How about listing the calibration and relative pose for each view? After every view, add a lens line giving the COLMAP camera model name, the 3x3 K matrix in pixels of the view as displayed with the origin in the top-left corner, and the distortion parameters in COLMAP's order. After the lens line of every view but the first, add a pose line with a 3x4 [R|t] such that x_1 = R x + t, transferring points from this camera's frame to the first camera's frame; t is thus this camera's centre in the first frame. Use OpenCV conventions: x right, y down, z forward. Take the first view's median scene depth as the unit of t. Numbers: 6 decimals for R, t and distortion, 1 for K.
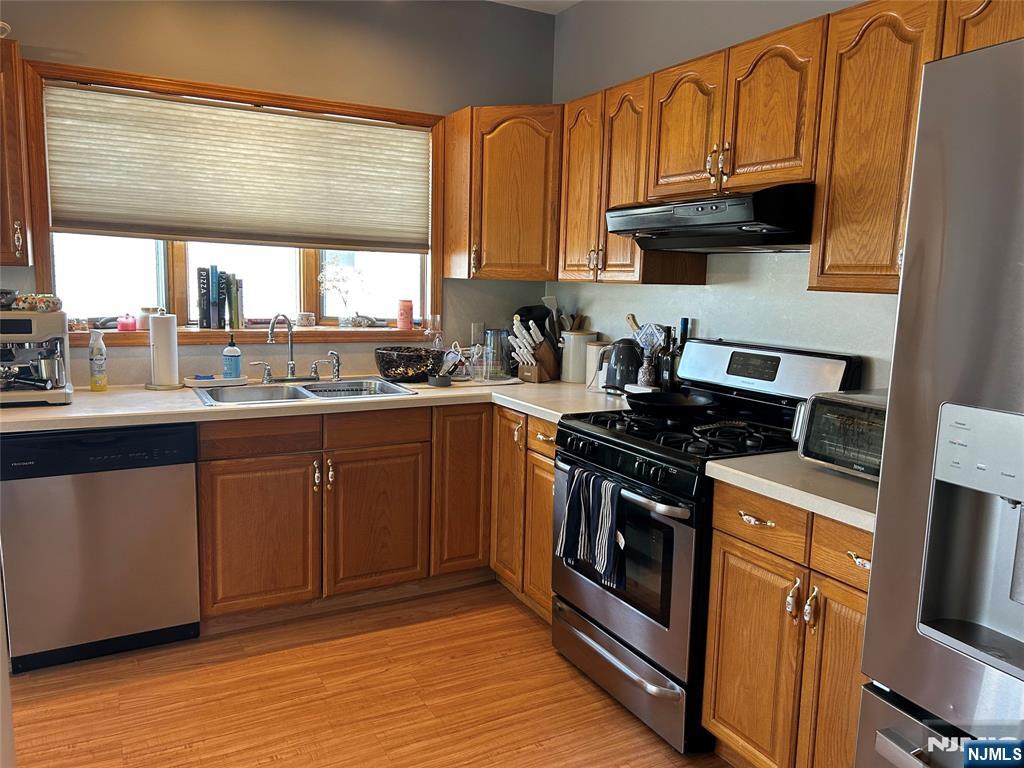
lens RADIAL K [[768.7, 0, 508.6], [0, 768.7, 378.7], [0, 0, 1]] dist [0.034007, -0.035407]
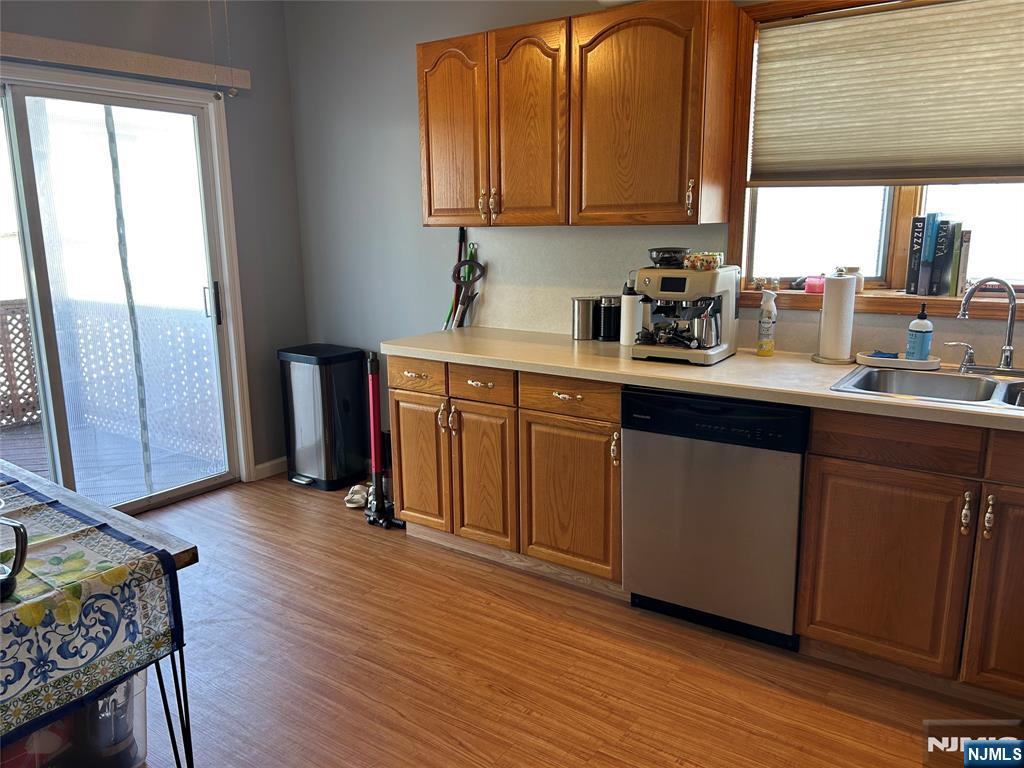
lens RADIAL K [[768.7, 0, 507.5], [0, 768.7, 382.8], [0, 0, 1]] dist [0.034007, -0.035407]
pose [[0.448169, 0.151746, -0.880975, 0.160784], [-0.094451, 0.988009, 0.122134, -0.036315], [0.888945, 0.028472, 0.457128, 0.292527]]
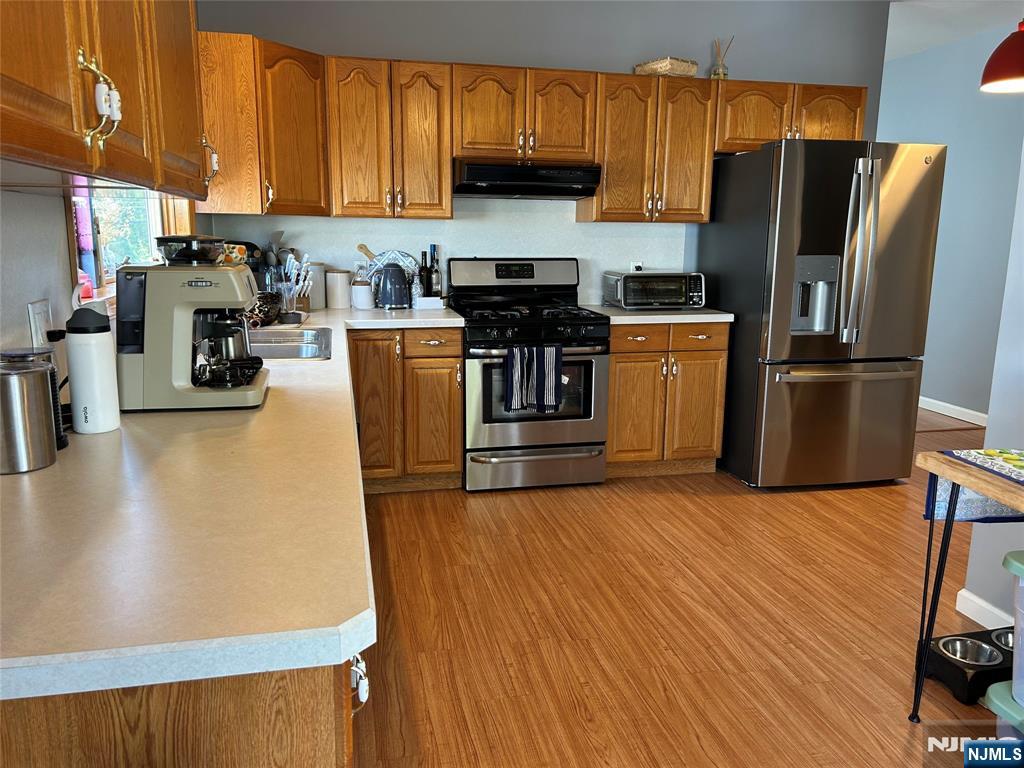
lens RADIAL K [[768.7, 0, 509.5], [0, 768.7, 385.9], [0, 0, 1]] dist [0.034007, -0.035407]
pose [[0.276839, -0.211919, 0.937257, -1.073652], [0.124805, 0.975046, 0.183599, -0.067819], [-0.952777, 0.066147, 0.296379, 0.480892]]
